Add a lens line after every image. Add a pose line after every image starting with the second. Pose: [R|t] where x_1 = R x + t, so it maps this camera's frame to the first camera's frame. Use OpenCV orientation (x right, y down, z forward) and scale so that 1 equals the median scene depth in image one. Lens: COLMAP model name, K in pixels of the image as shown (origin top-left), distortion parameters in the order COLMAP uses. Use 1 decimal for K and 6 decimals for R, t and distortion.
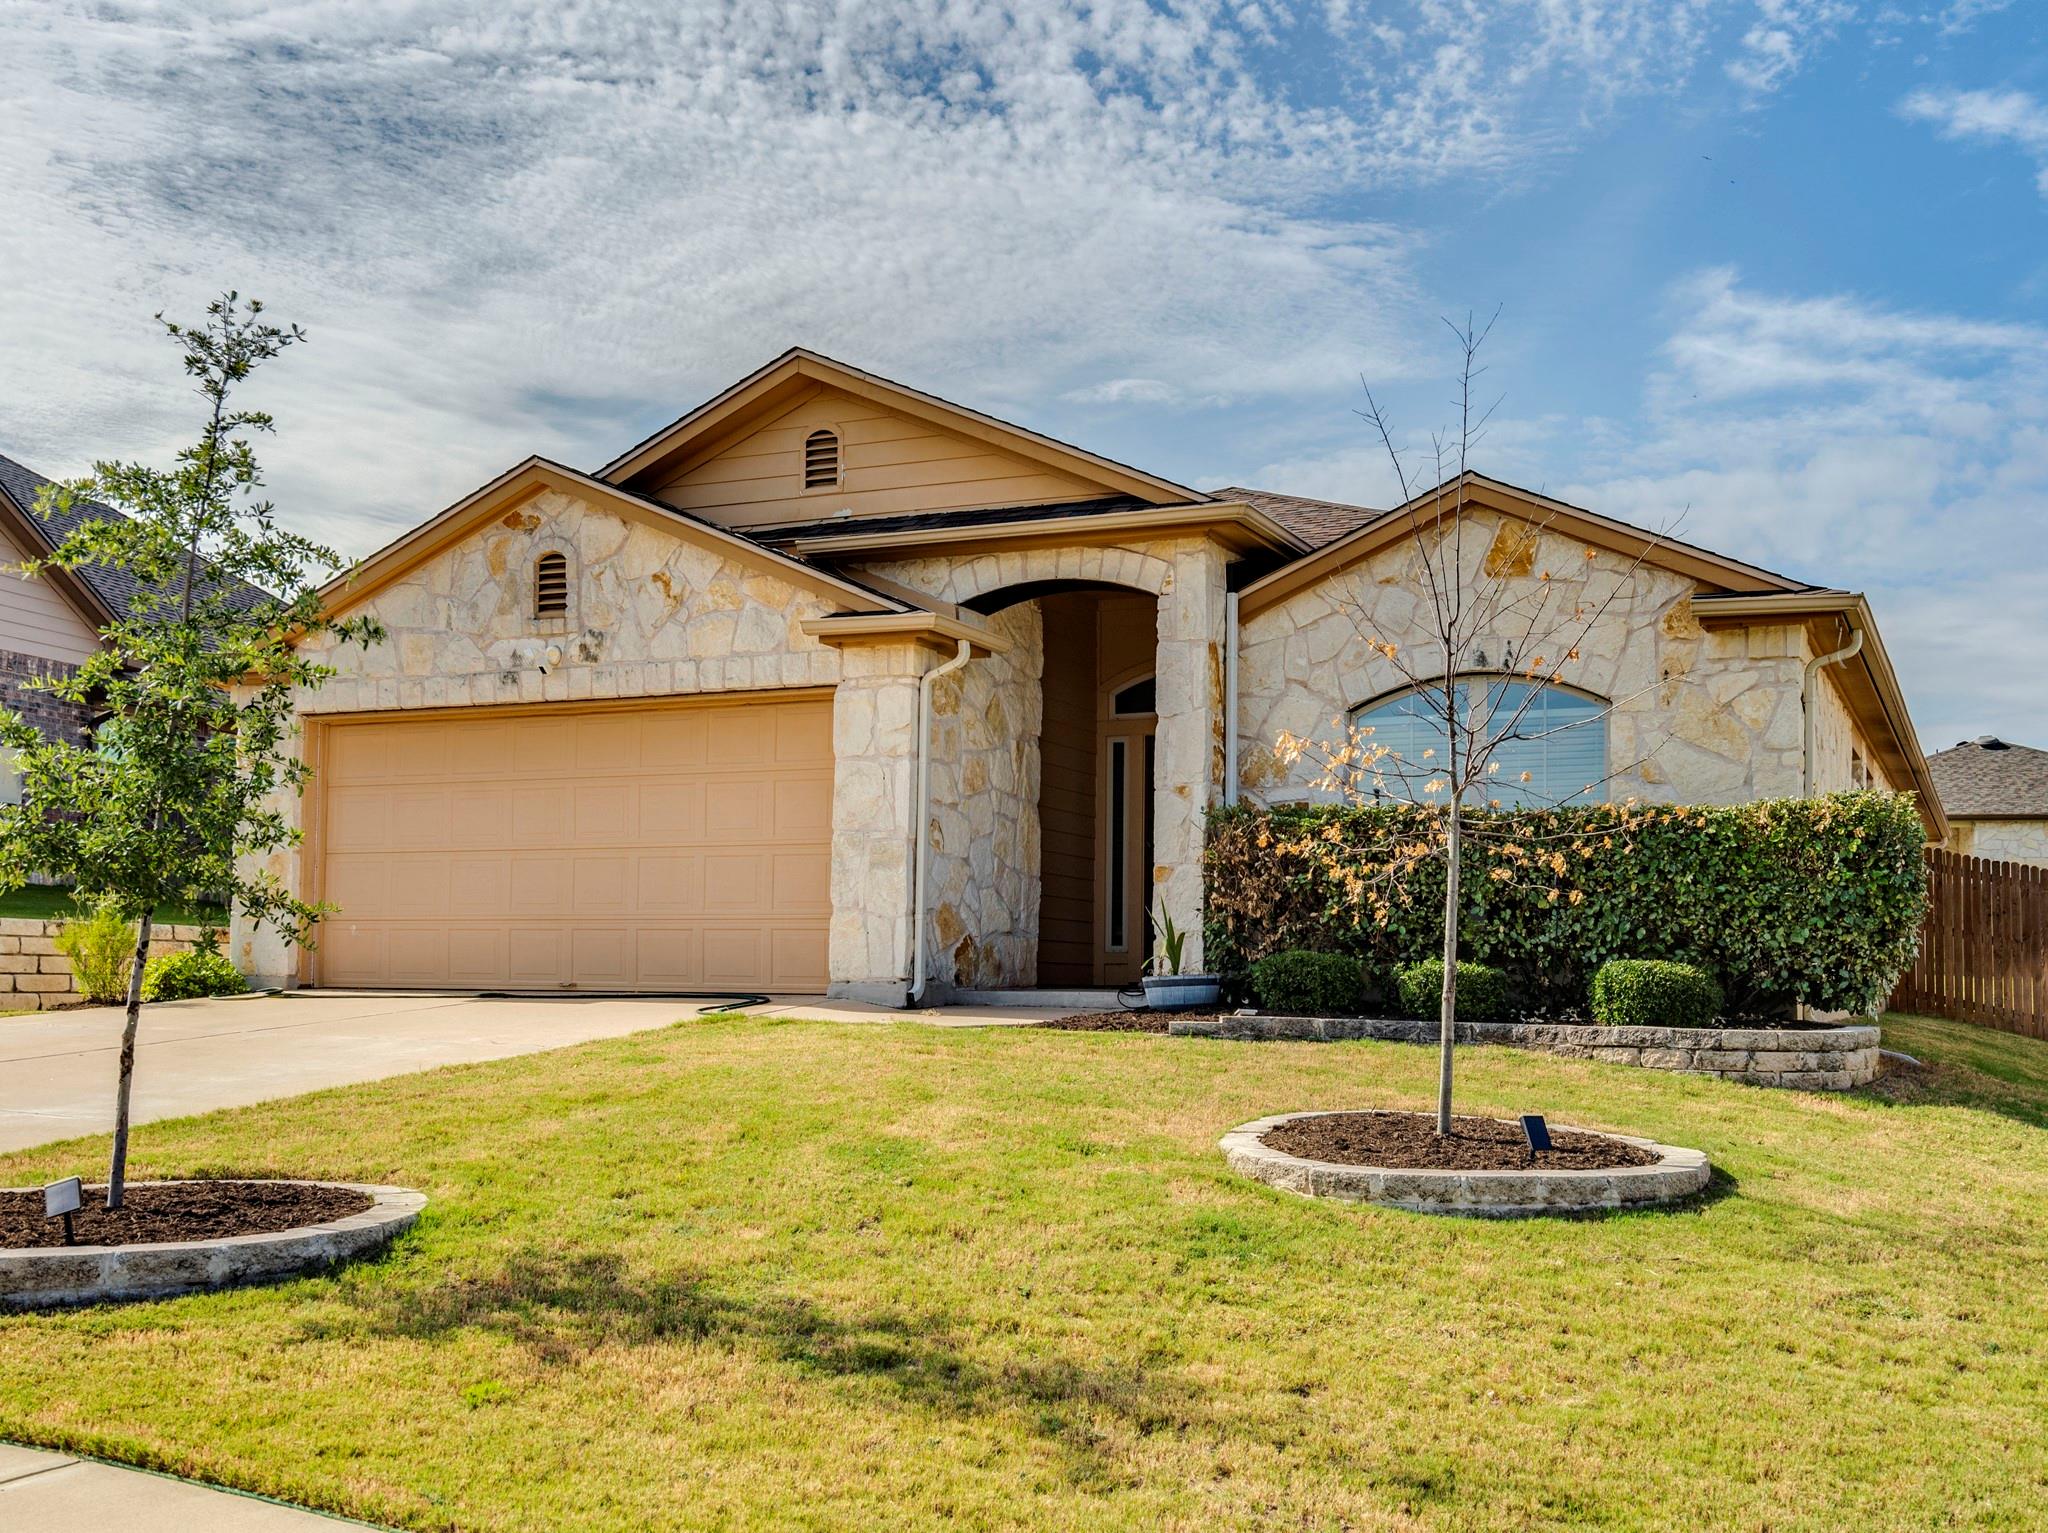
lens RADIAL K [[2105.8, 0, 1116.4], [0, 2105.8, 836.6], [0, 0, 1]] dist [0.015378, -0.022770]
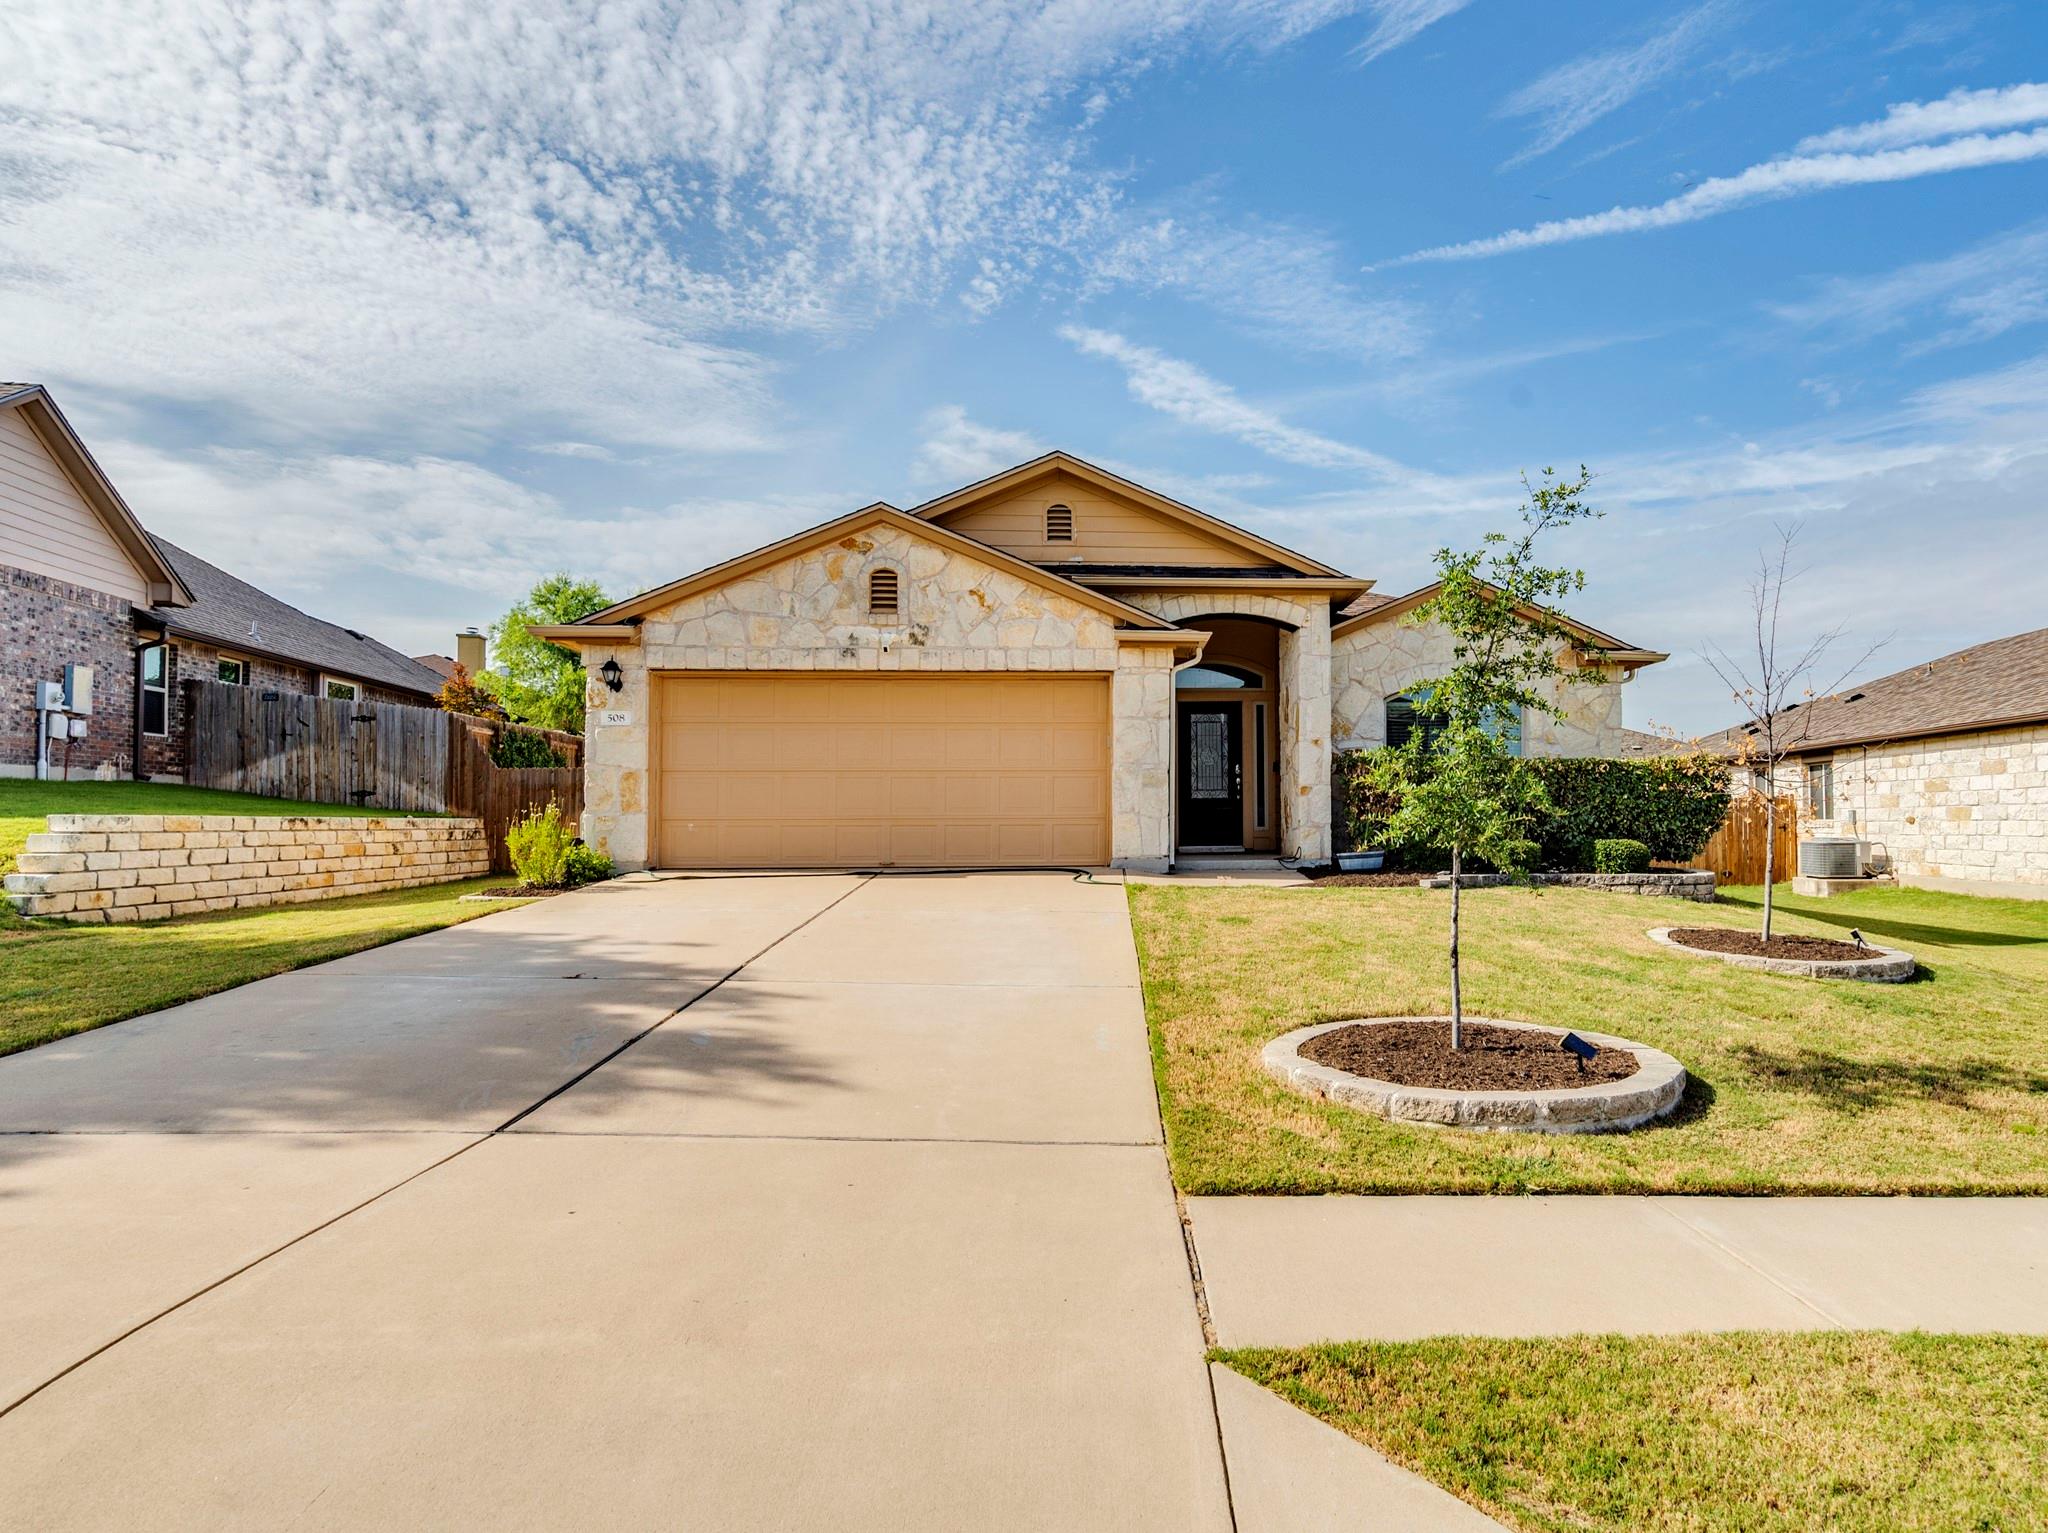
lens RADIAL K [[1255.3, 0, 1105.8], [0, 1255.3, 738.9], [0, 0, 1]] dist [-0.012595, 0.005070]
pose [[0.879563, 0.014423, 0.475563, -0.088509], [-0.018039, 0.999833, 0.003040, -0.003564], [-0.475440, -0.011253, 0.879676, 0.025720]]
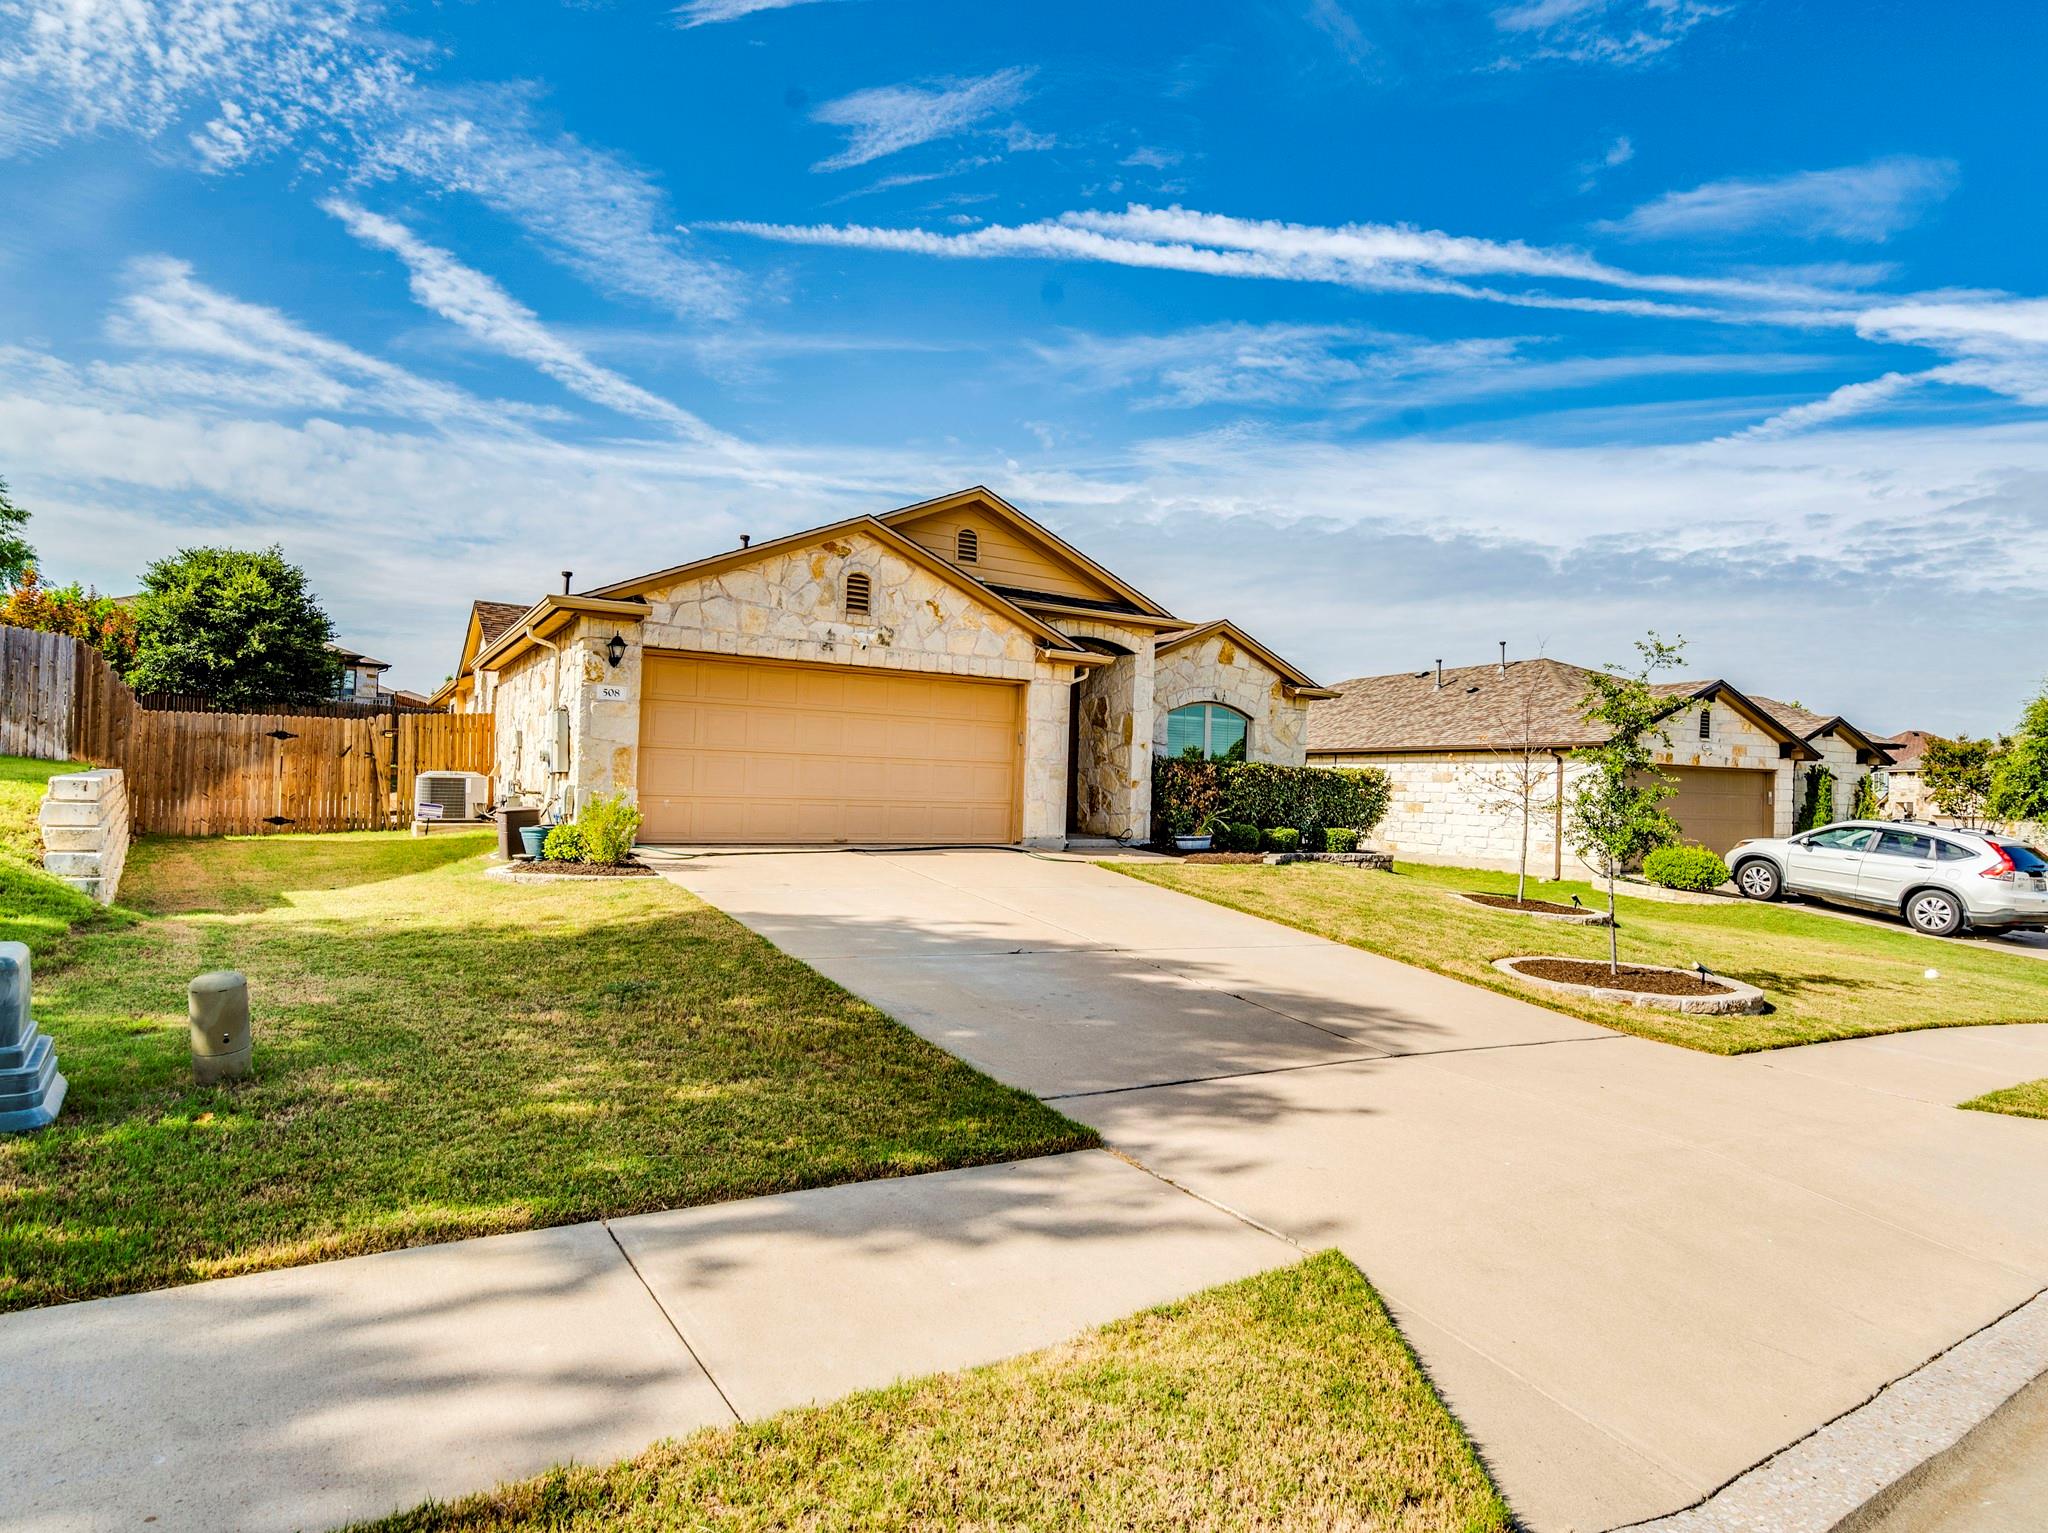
lens RADIAL K [[1227.6, 0, 1023.0], [0, 1227.6, 682.9], [0, 0, 1]] dist [0.006675, 0.001740]
pose [[0.525680, 0.073118, 0.847534, -0.161421], [-0.086794, 0.995710, -0.032067, -0.005160], [-0.846243, -0.056704, 0.529771, 0.063355]]
